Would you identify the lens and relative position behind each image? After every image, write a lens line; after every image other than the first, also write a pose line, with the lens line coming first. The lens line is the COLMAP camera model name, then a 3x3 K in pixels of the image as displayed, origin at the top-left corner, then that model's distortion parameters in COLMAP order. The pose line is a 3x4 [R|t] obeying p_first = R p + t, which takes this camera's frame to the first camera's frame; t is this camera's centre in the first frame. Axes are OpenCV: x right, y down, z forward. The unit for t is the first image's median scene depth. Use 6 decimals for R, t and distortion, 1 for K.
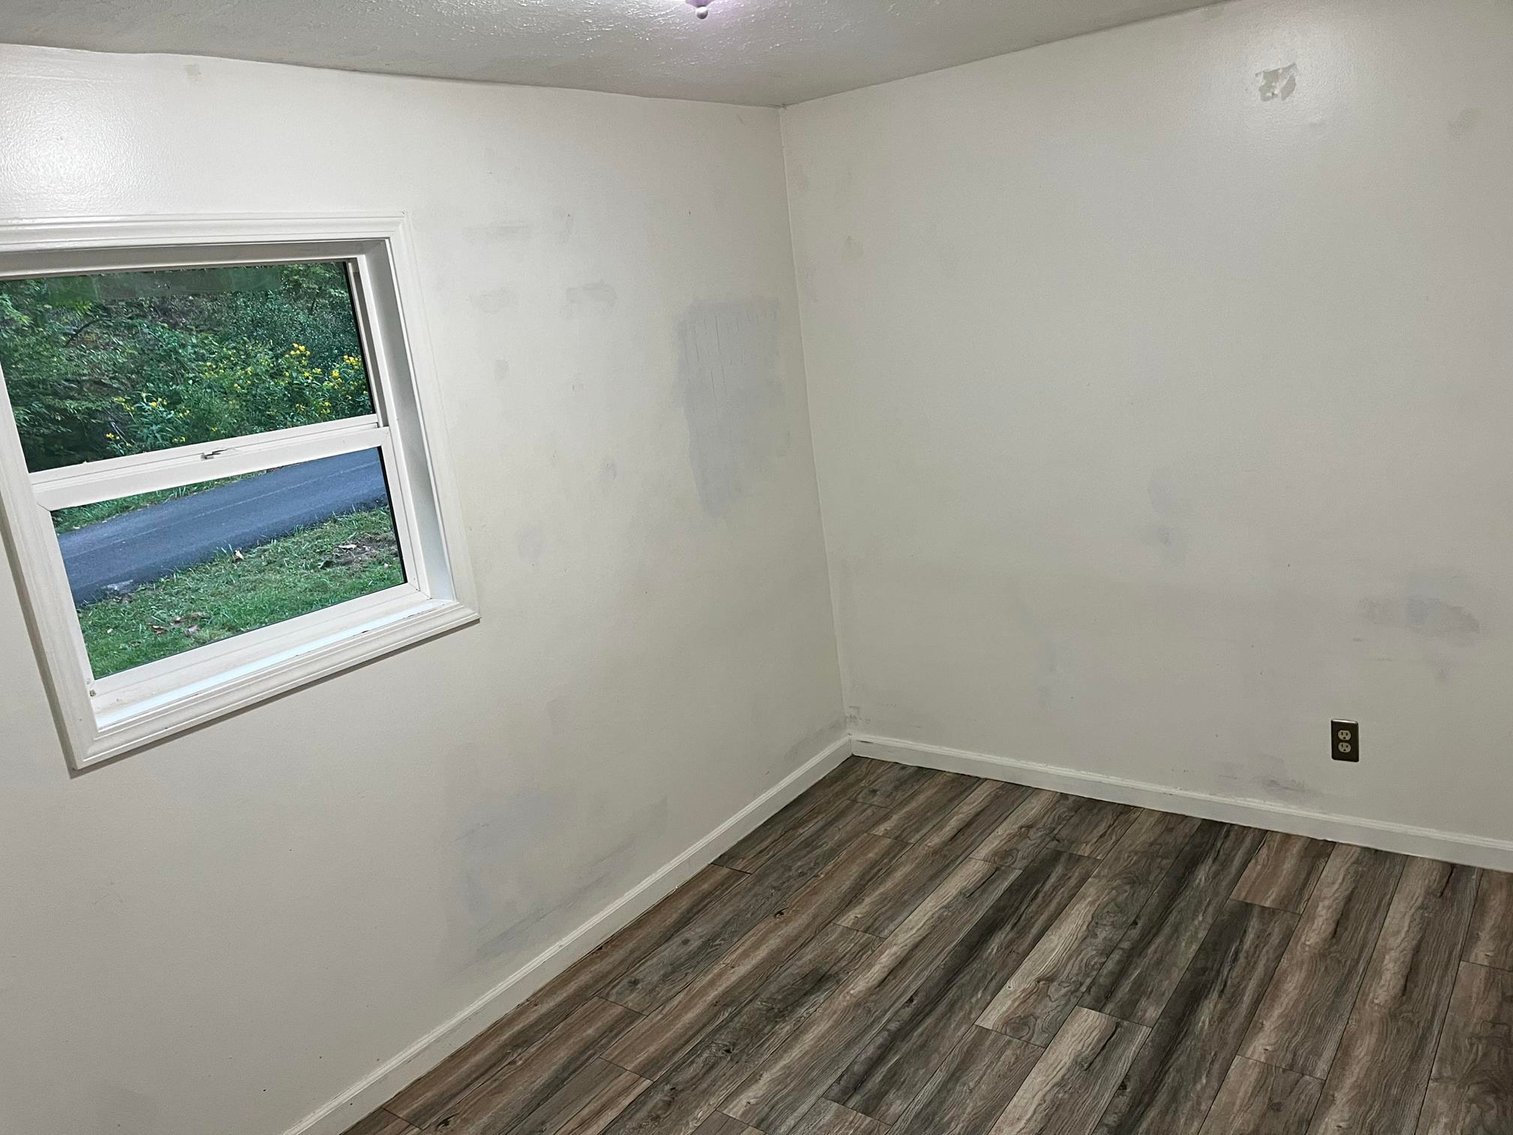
lens RADIAL K [[1137.6, 0, 752.5], [0, 1137.6, 569.1], [0, 0, 1]] dist [0.083634, -0.112597]
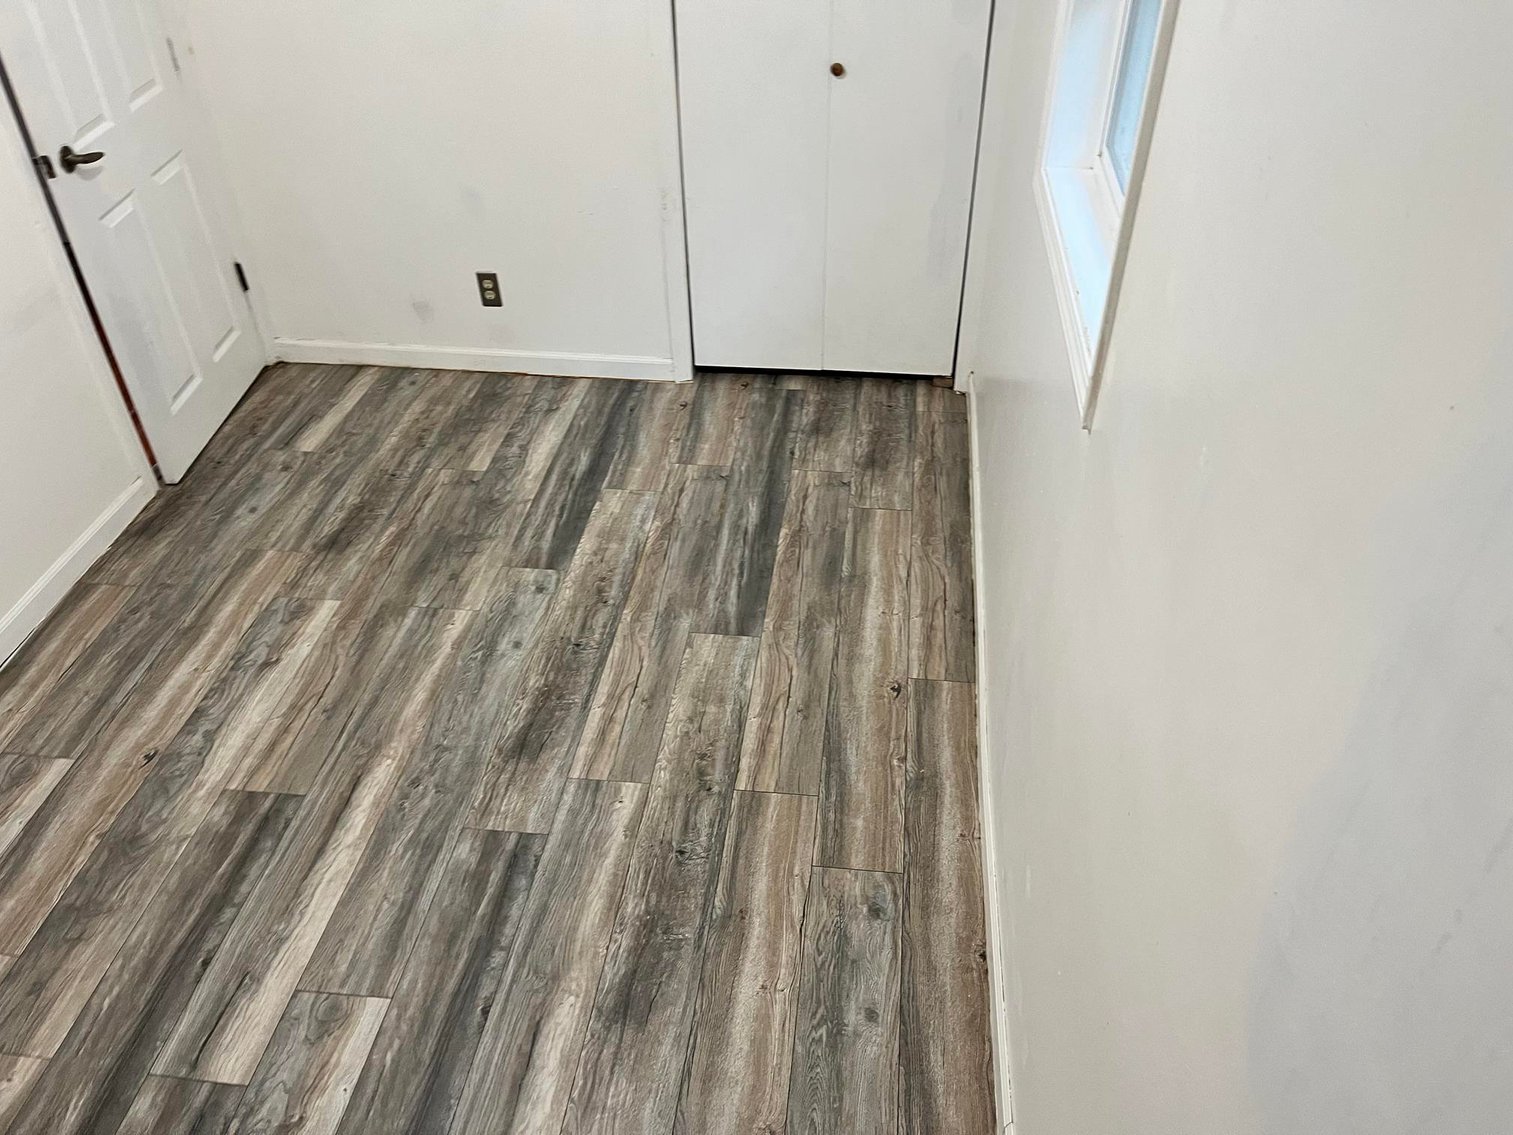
lens RADIAL K [[1137.6, 0, 752.5], [0, 1137.6, 569.1], [0, 0, 1]] dist [0.083634, -0.112597]
pose [[-0.861057, 0.401368, -0.312225, 0.112237], [-0.014571, 0.594275, 0.804130, -0.379702], [0.508300, 0.696951, -0.505857, 1.307992]]
